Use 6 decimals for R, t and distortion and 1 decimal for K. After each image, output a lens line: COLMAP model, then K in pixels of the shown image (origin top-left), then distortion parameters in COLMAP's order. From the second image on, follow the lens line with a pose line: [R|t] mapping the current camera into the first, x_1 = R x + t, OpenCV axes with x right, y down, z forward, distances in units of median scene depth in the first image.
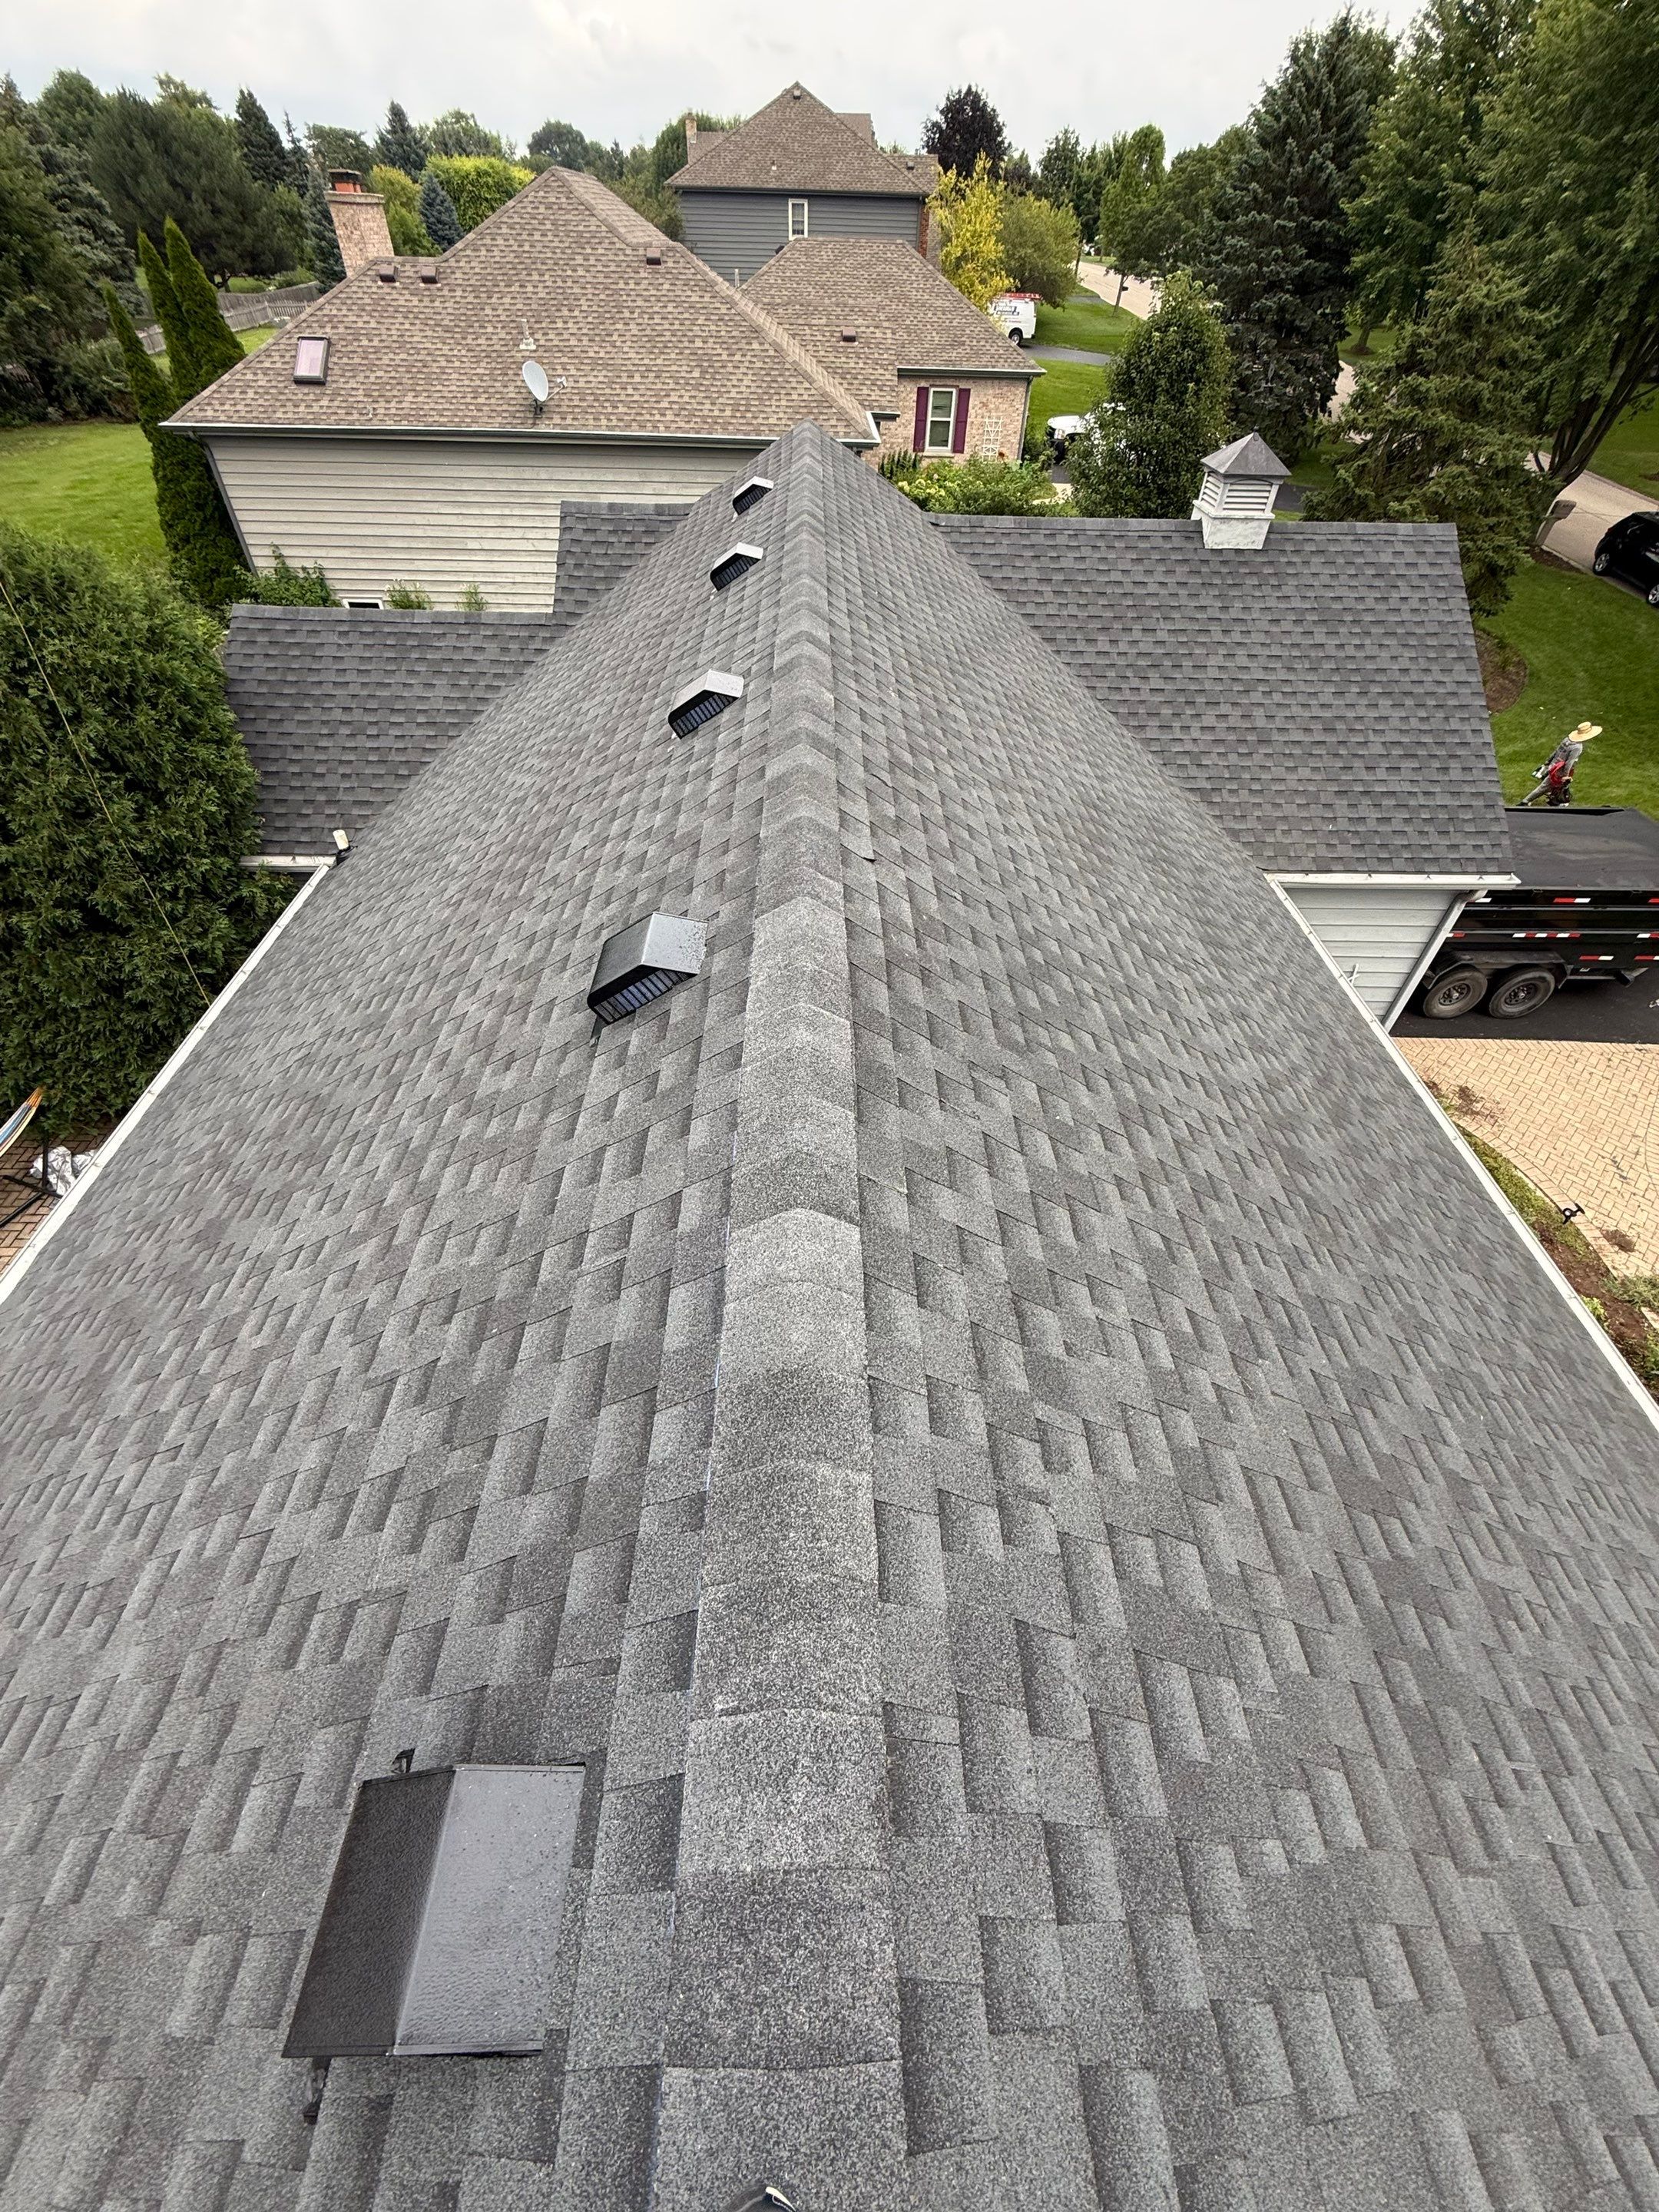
lens RADIAL K [[882.2, 0, 830.6], [0, 882.2, 1101.5], [0, 0, 1]] dist [-0.000273, -0.000166]
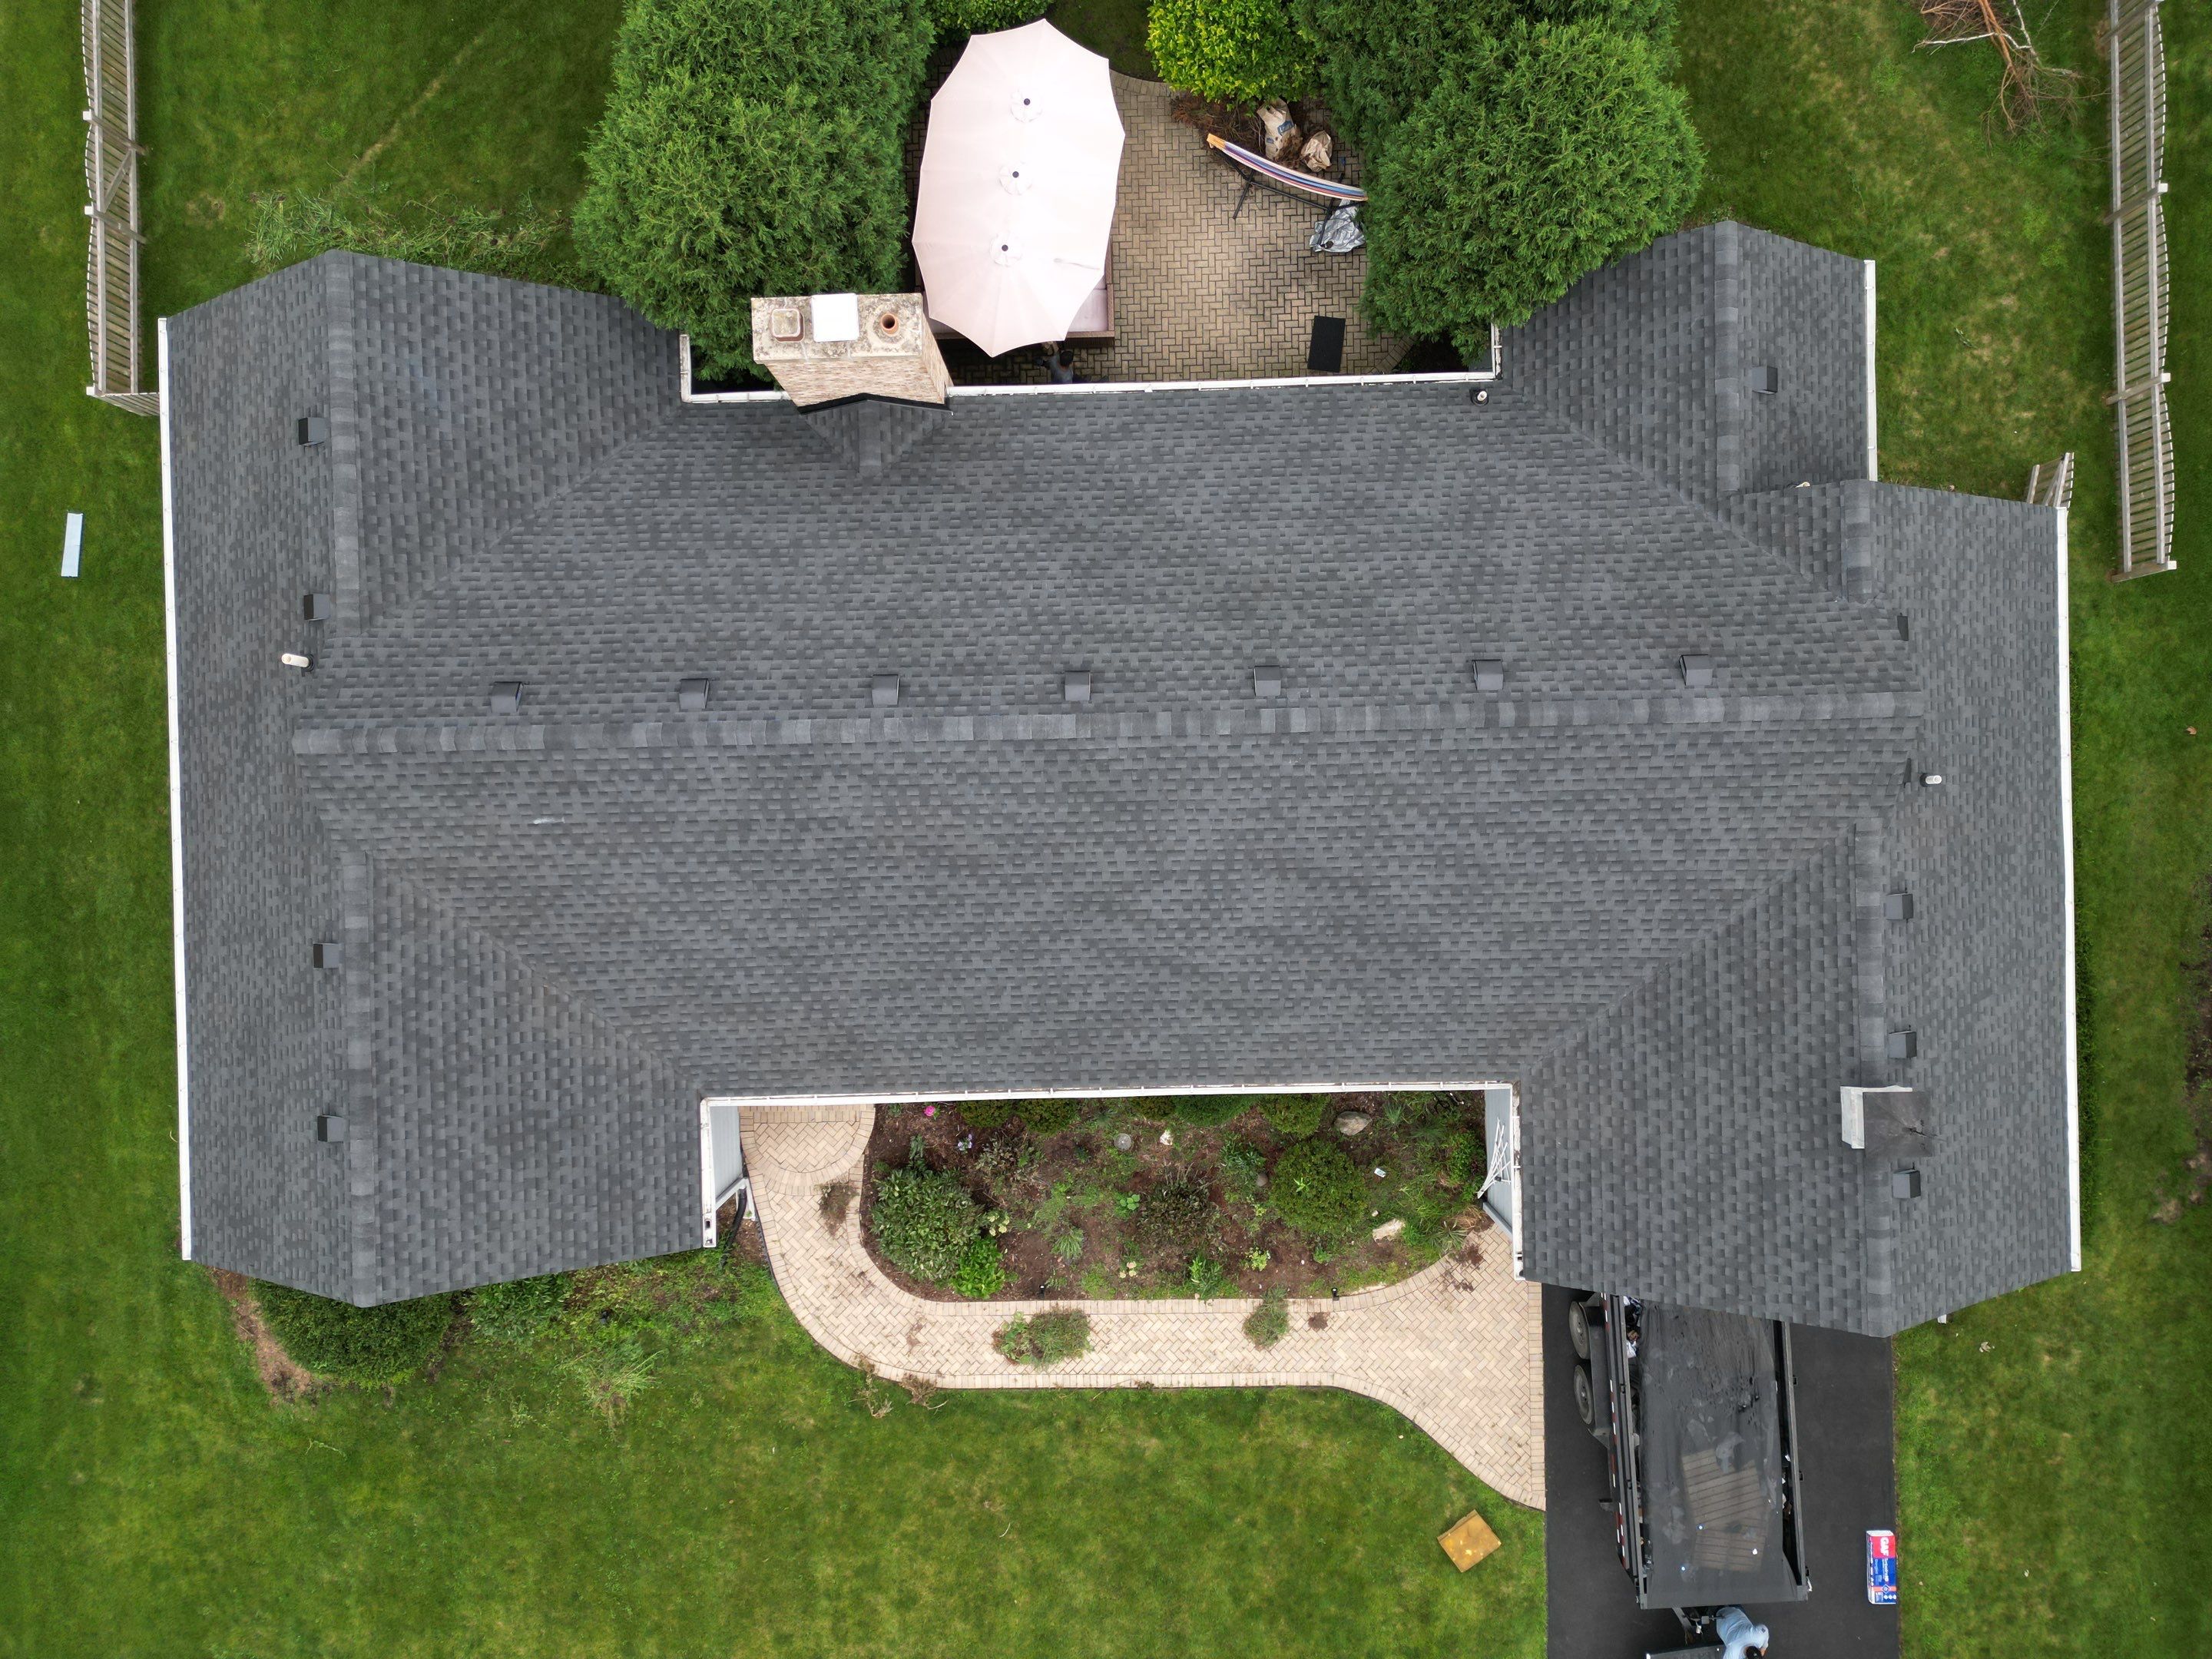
lens RADIAL K [[1545.4, 0, 1107.1], [0, 1545.4, 829.1], [0, 0, 1]] dist [0.055787, -0.041857]
pose [[0.004724, 0.999859, -0.016103, 0.149046], [-0.688606, 0.014929, 0.724982, -1.474352], [0.725120, 0.007663, 0.688579, -0.997394]]
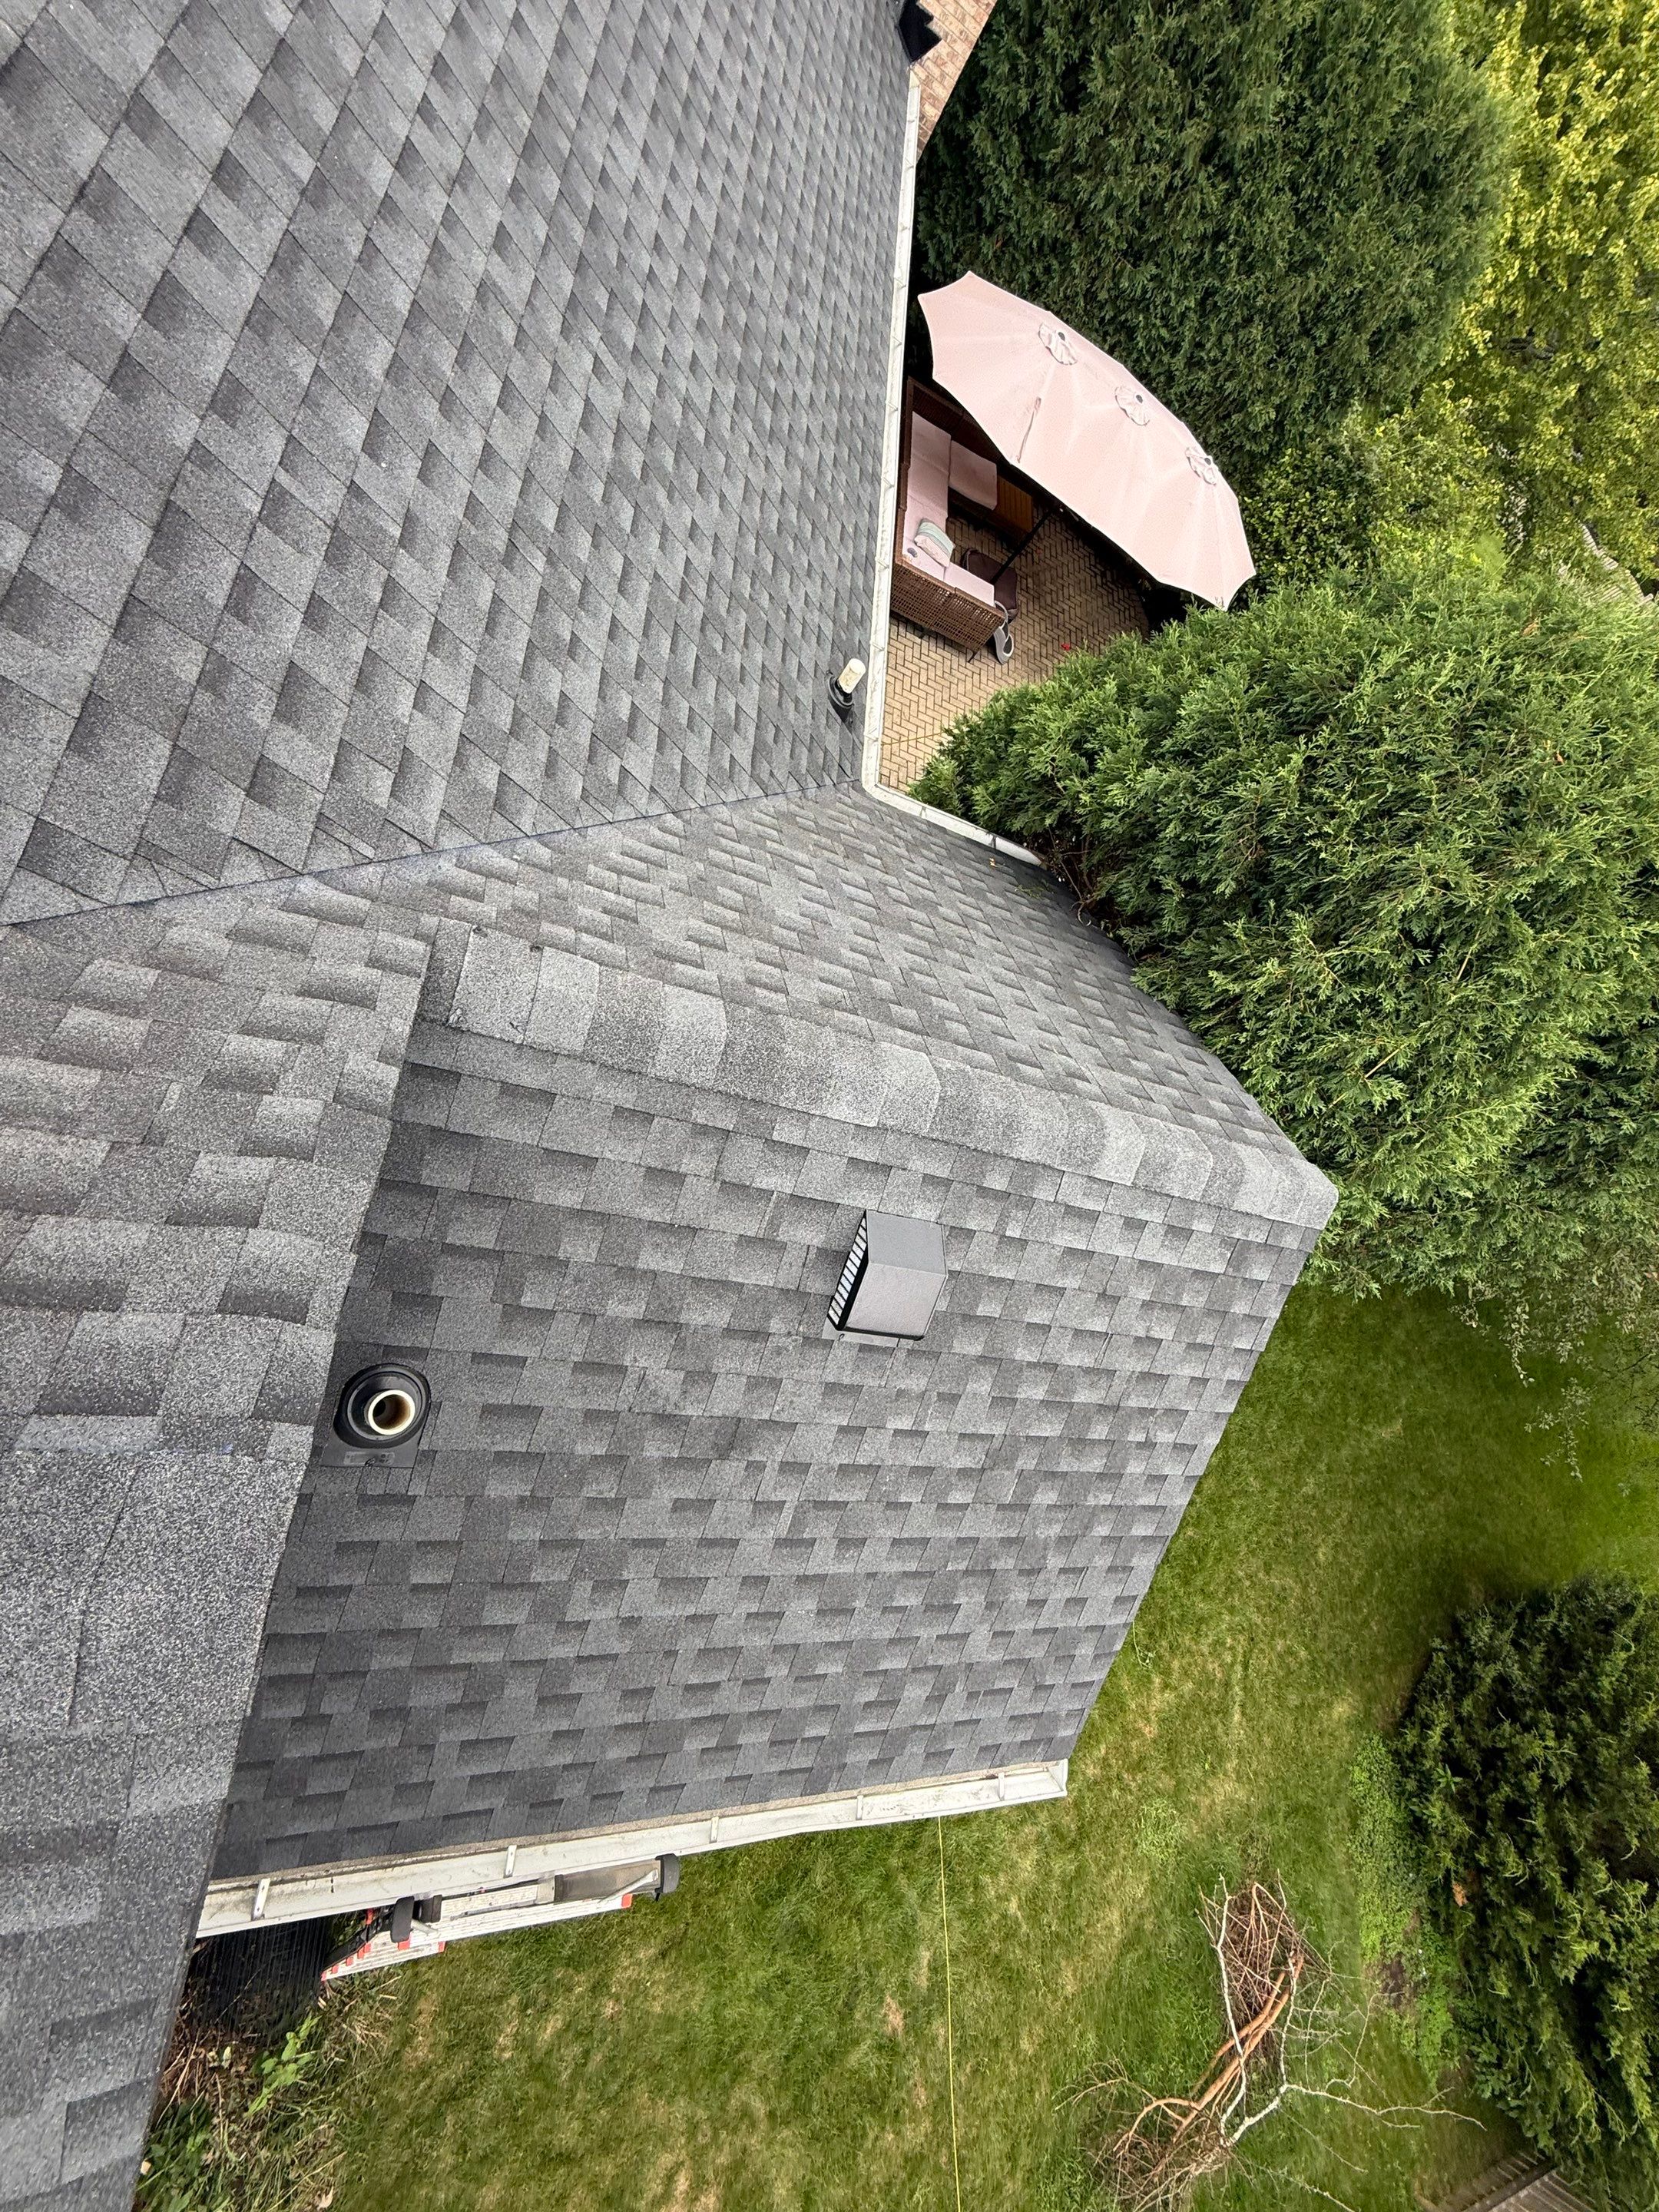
lens RADIAL K [[882.2, 0, 827.9], [0, 882.2, 1096.8], [0, 0, 1]] dist [-0.000273, -0.000166]
pose [[-0.864620, -0.236960, -0.443036, -0.314075], [-0.294915, -0.474540, 0.829360, -0.786313], [-0.406764, 0.847739, 0.340414, 0.920233]]
